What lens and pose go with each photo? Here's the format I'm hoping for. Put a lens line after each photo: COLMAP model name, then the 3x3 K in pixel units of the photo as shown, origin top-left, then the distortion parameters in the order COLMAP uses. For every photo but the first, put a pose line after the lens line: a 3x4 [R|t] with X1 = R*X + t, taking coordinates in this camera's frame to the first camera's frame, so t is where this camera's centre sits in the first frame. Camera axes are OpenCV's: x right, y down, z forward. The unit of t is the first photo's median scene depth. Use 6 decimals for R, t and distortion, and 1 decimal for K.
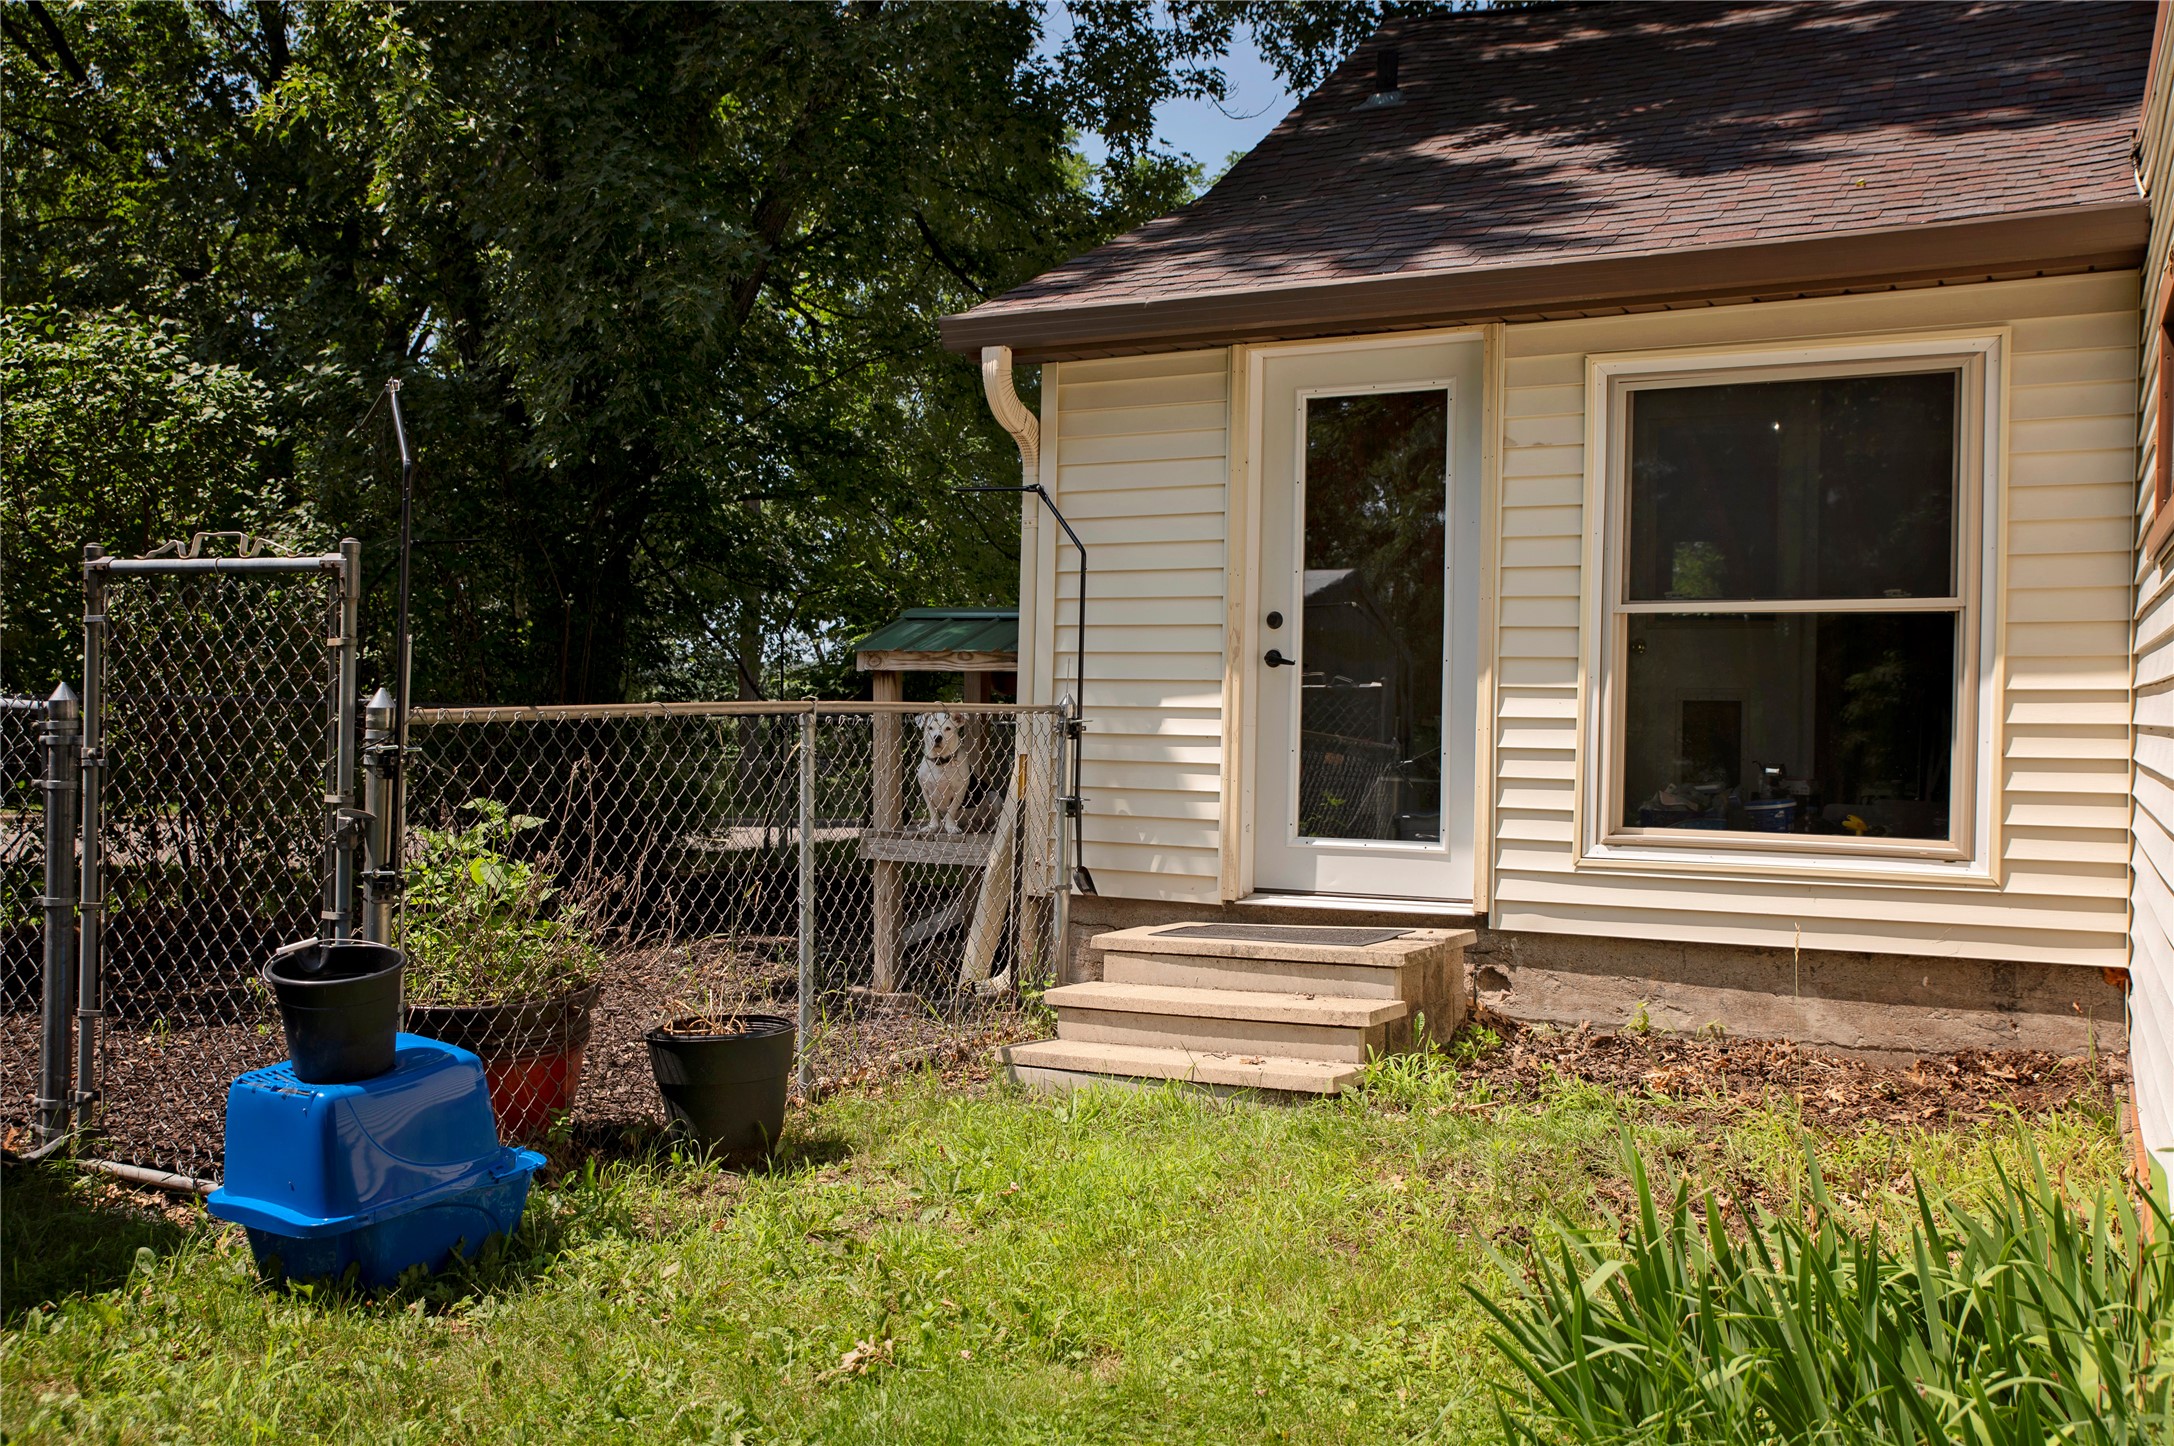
lens RADIAL K [[1955.4, 0, 1087.0], [0, 1955.4, 723.0], [0, 0, 1]] dist [-0.008027, -0.002024]
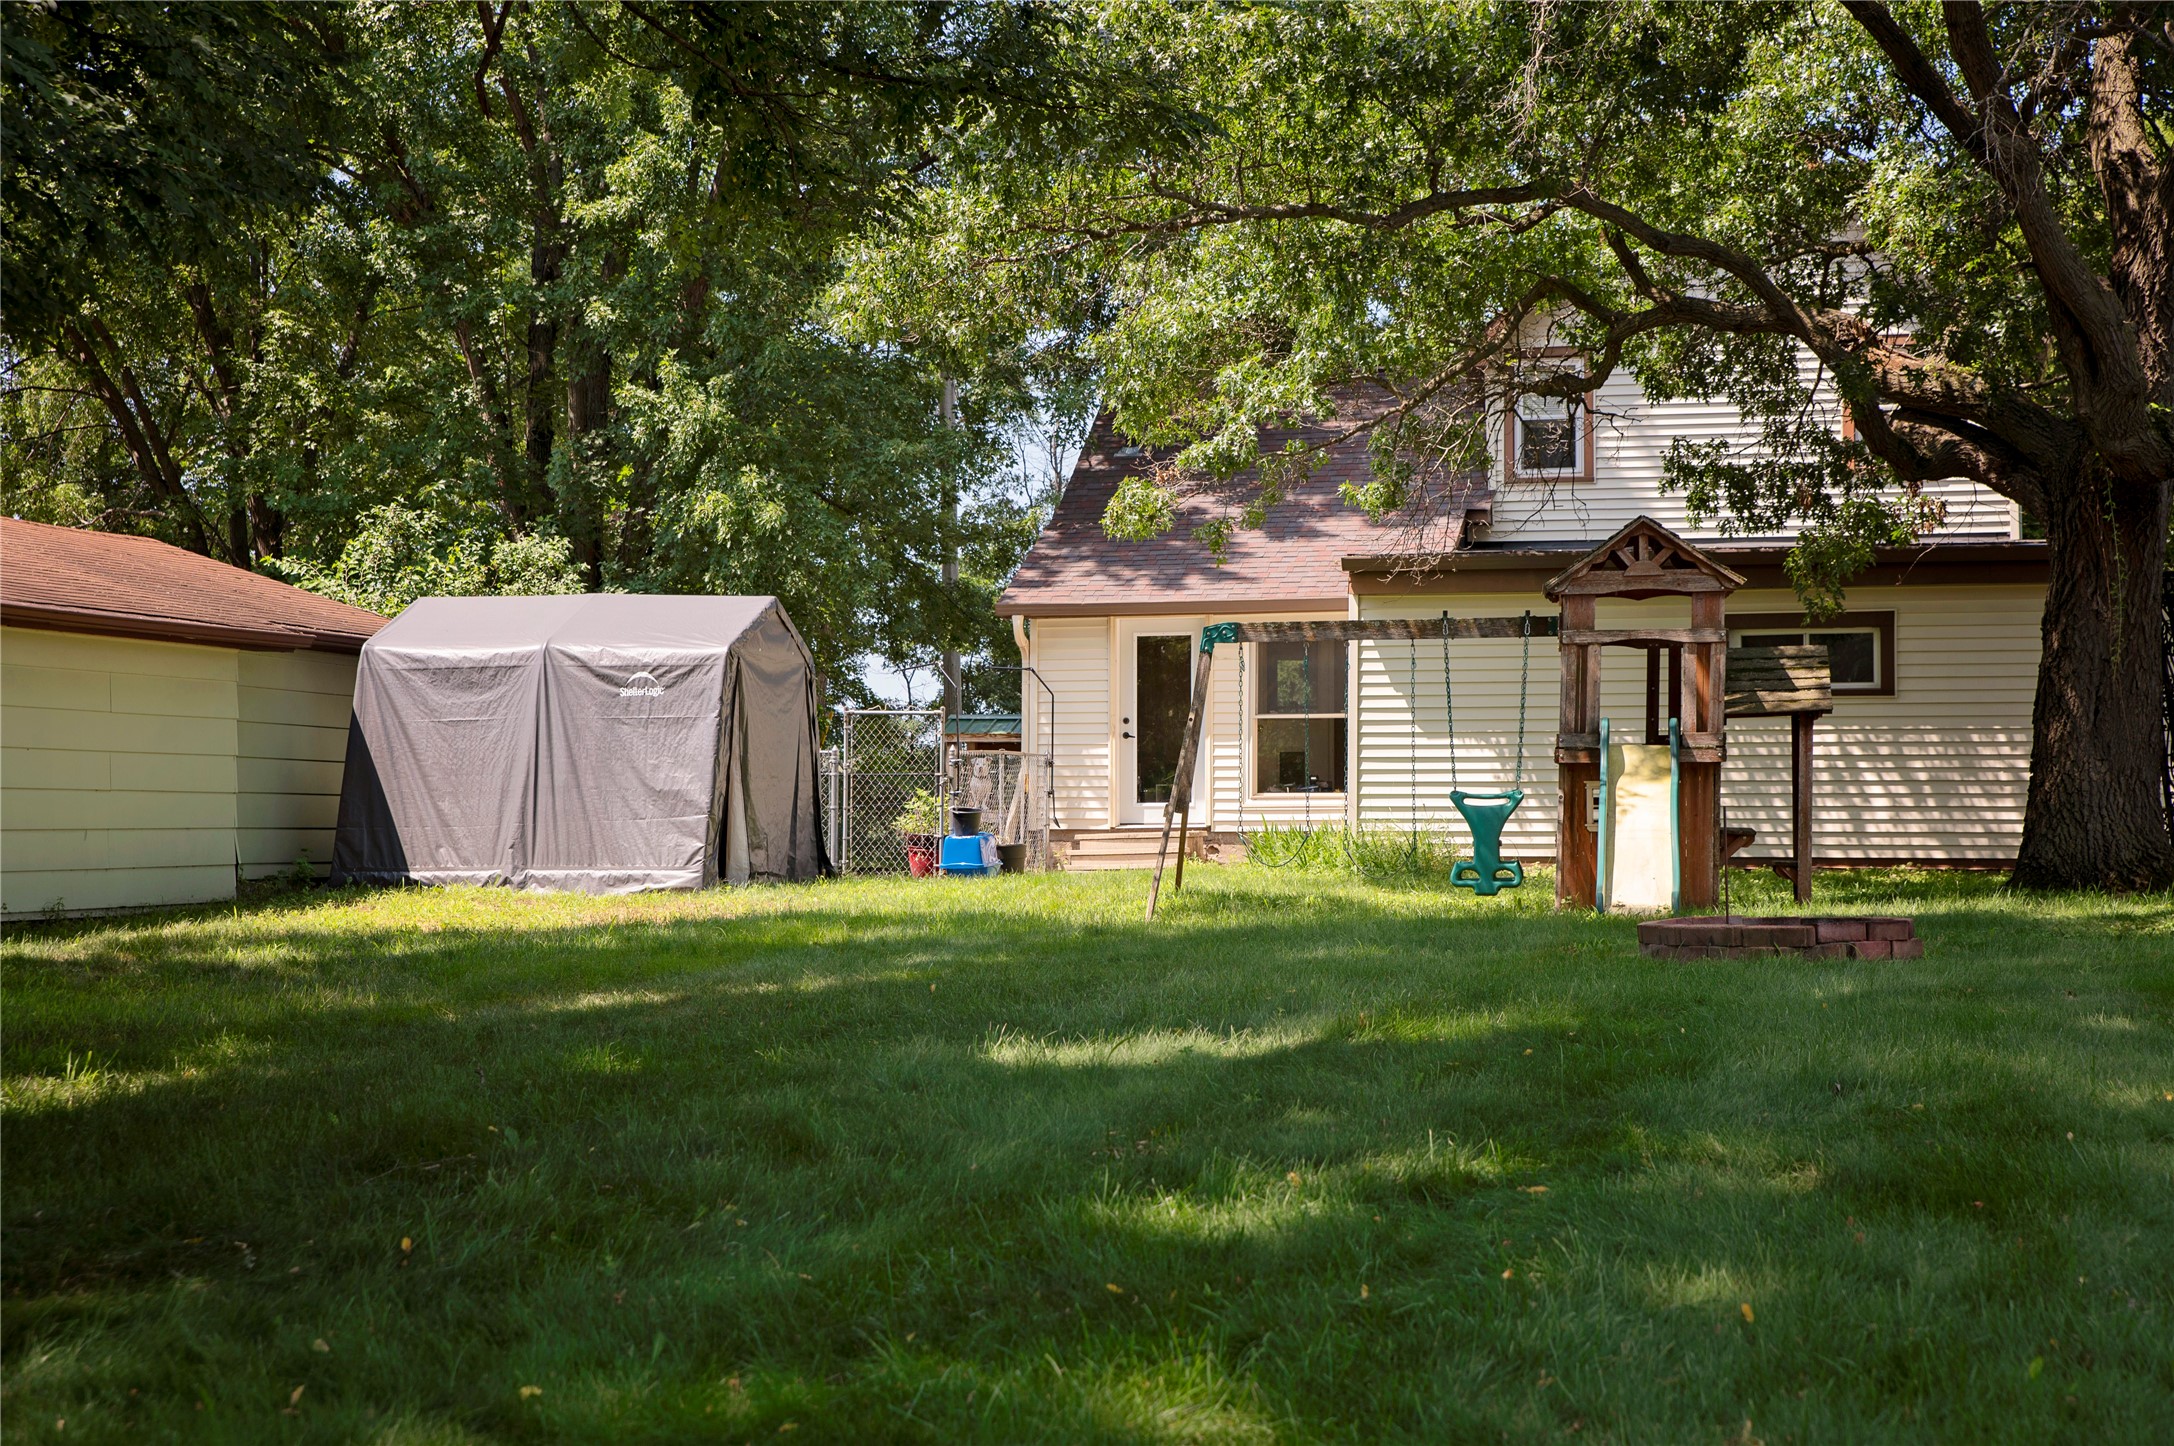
lens RADIAL K [[3446.3, 0, 1080.0], [0, 3446.3, 744.8], [0, 0, 1]] dist [0.125950, 0.272265]
pose [[0.970948, -0.010886, 0.239044, -1.069718], [0.015131, 0.999759, -0.015928, 0.052833], [-0.238813, 0.019082, 0.970878, -3.472169]]
